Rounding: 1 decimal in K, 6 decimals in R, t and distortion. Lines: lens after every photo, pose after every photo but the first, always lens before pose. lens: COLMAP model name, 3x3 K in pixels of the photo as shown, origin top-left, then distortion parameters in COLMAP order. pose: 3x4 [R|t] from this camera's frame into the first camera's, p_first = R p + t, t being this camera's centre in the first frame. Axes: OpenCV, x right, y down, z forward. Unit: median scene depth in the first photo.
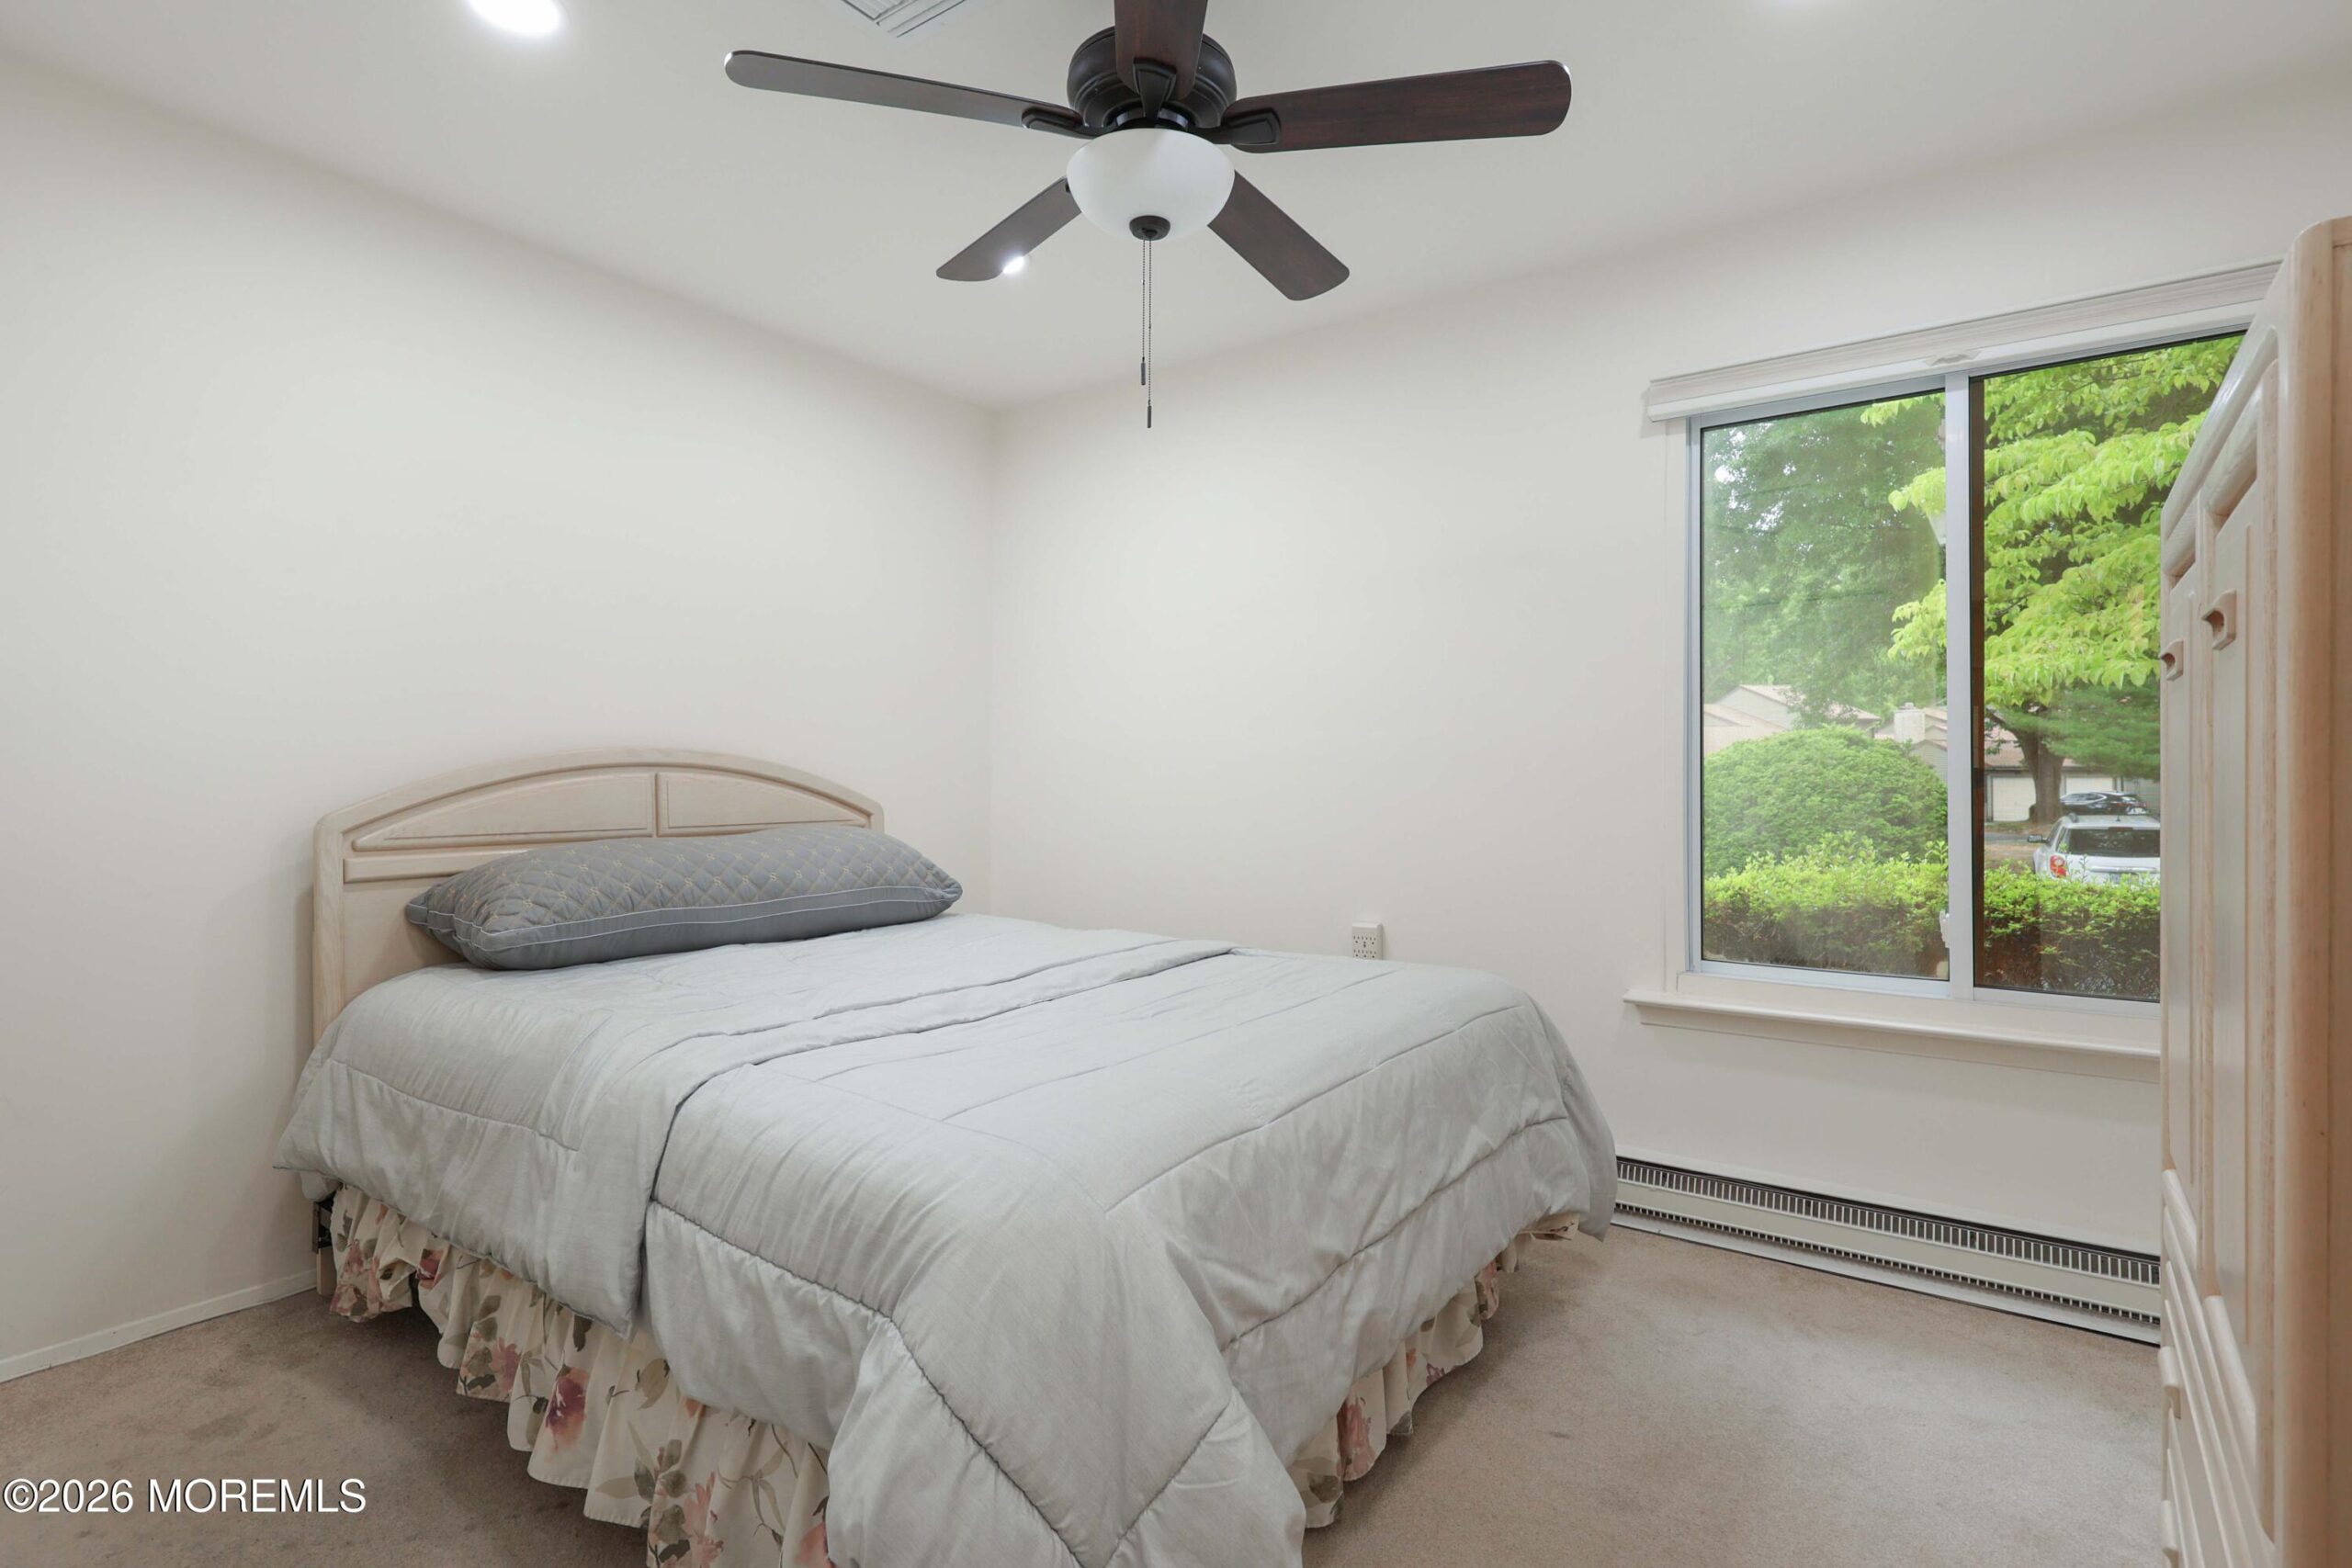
lens RADIAL K [[1124.3, 0, 1176.0], [0, 1124.3, 784.0], [0, 0, 1]] dist [0.003645, 0.000349]
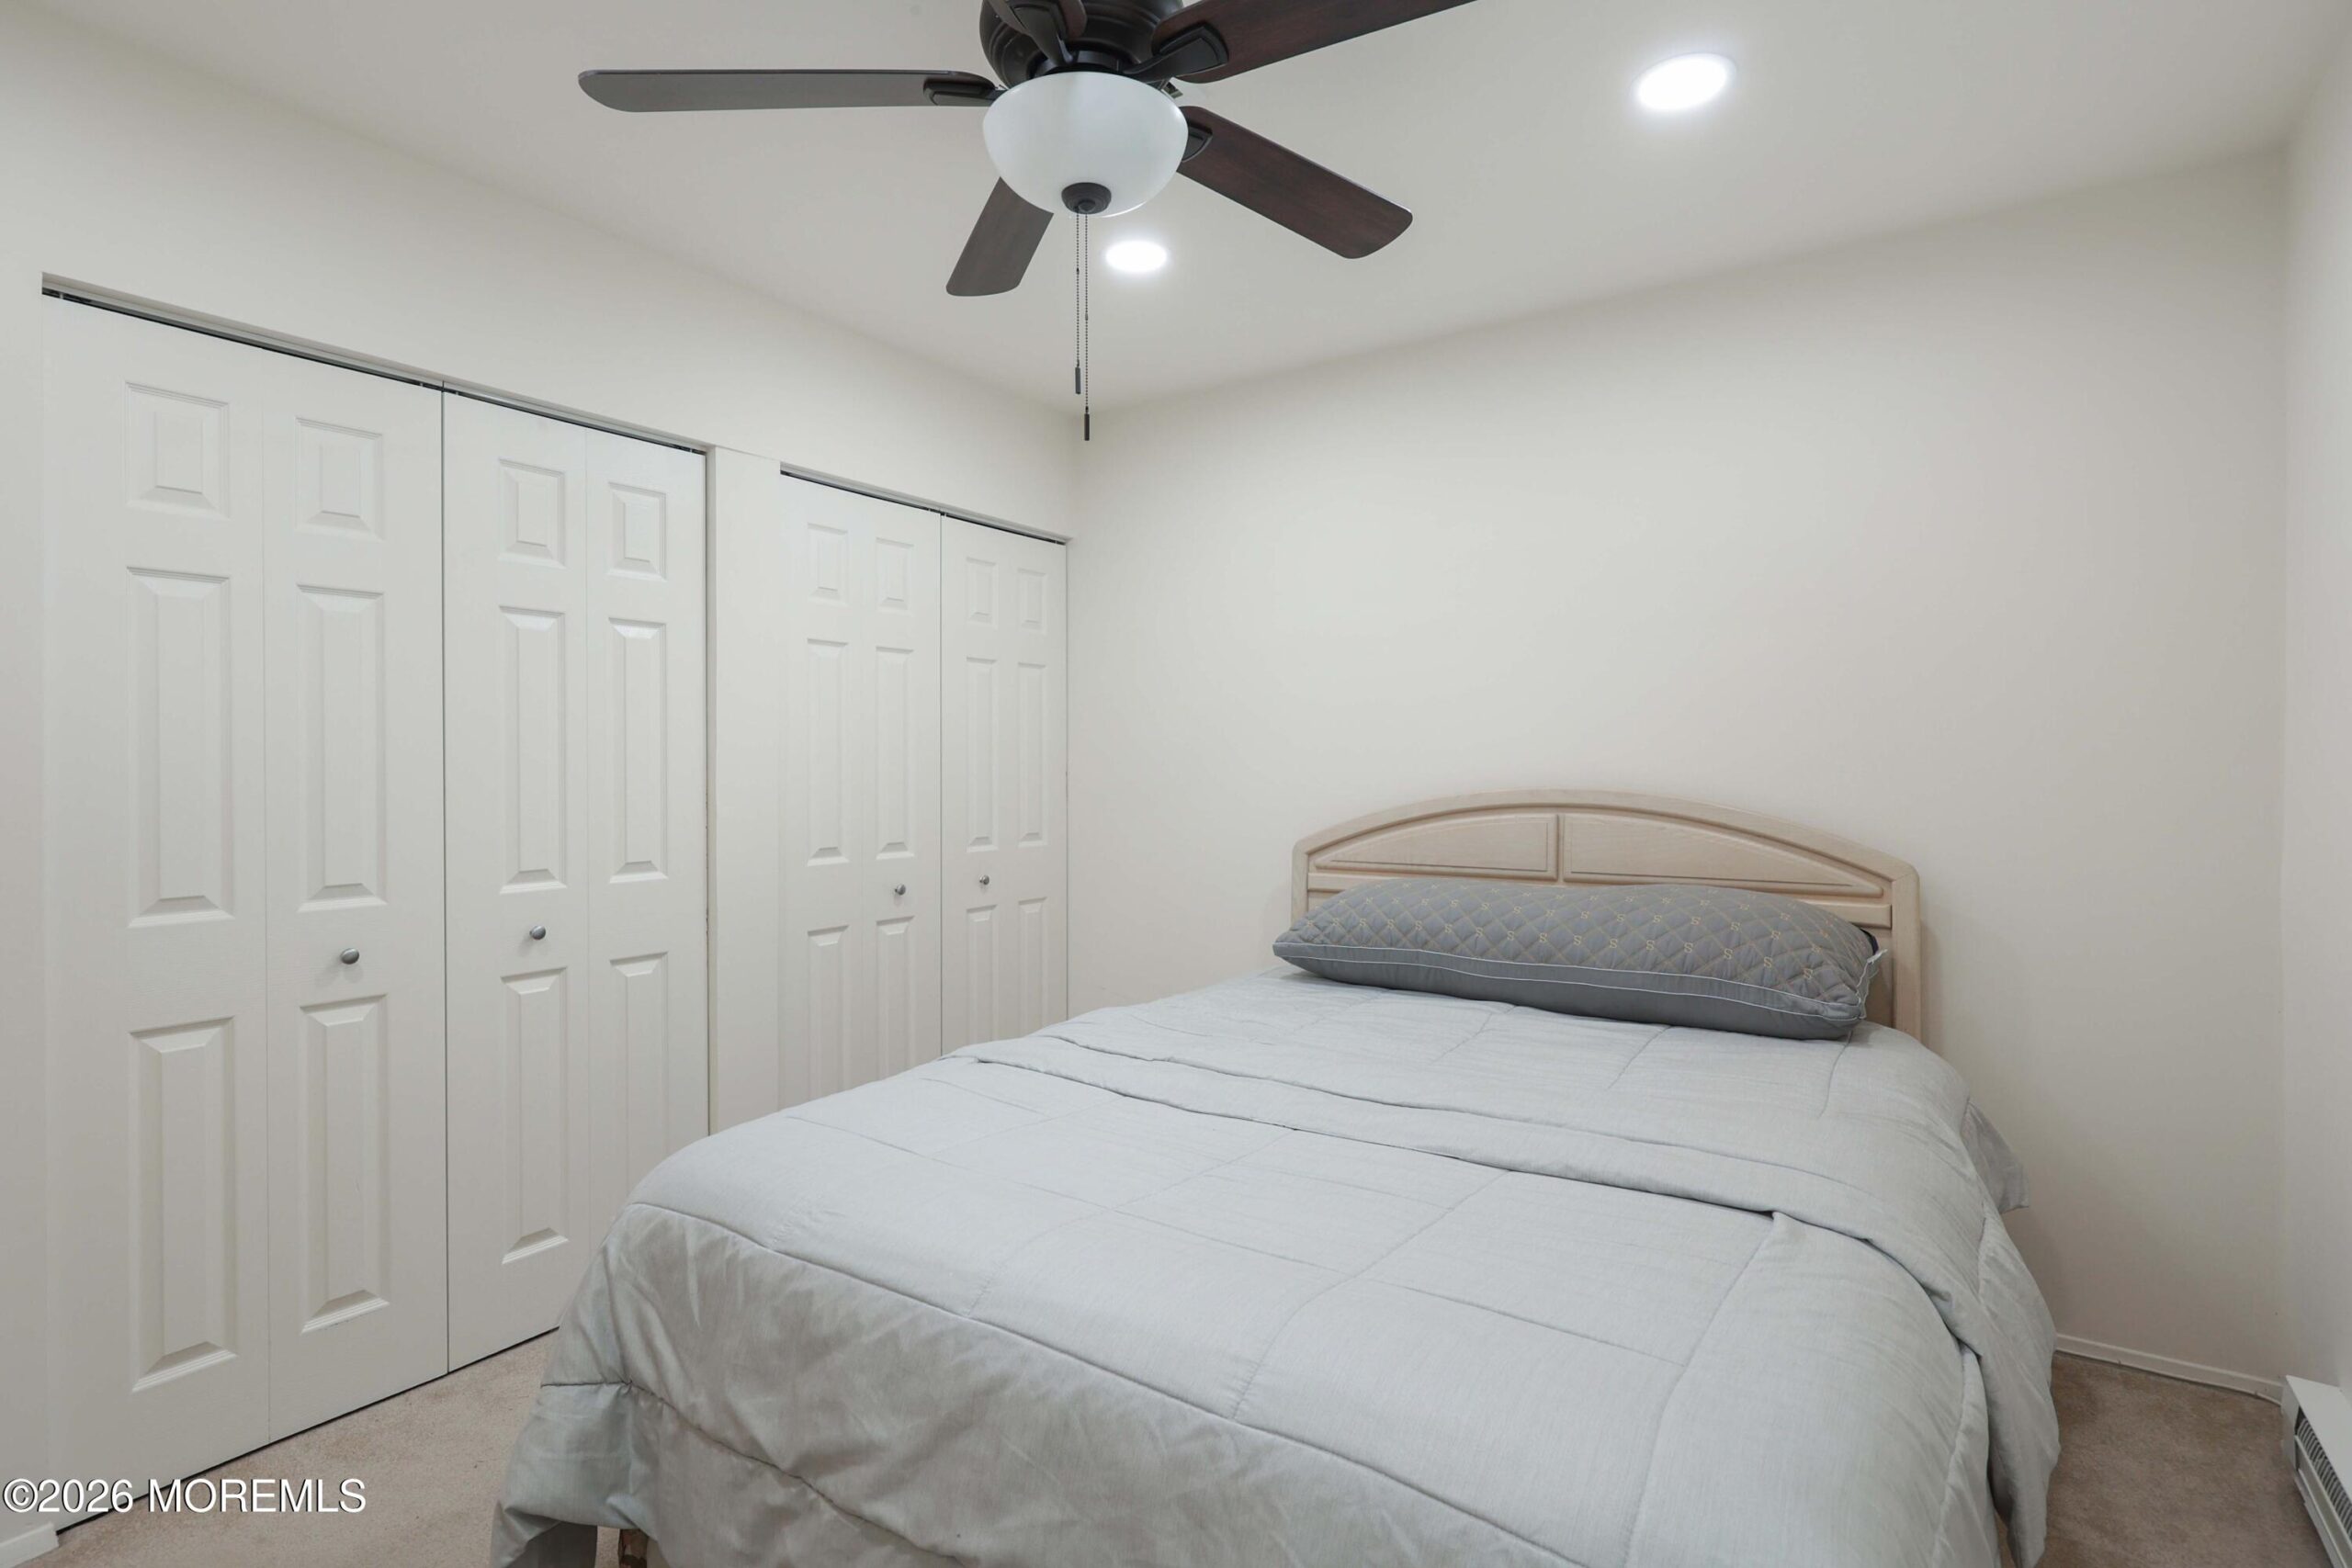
lens RADIAL K [[1124.3, 0, 1176.0], [0, 1124.3, 784.0], [0, 0, 1]] dist [0.003645, 0.000349]
pose [[0.023834, 0.011122, -0.999654, 0.515195], [-0.004255, 0.999930, 0.011024, -0.046896], [0.999707, 0.003990, 0.023880, 0.668007]]
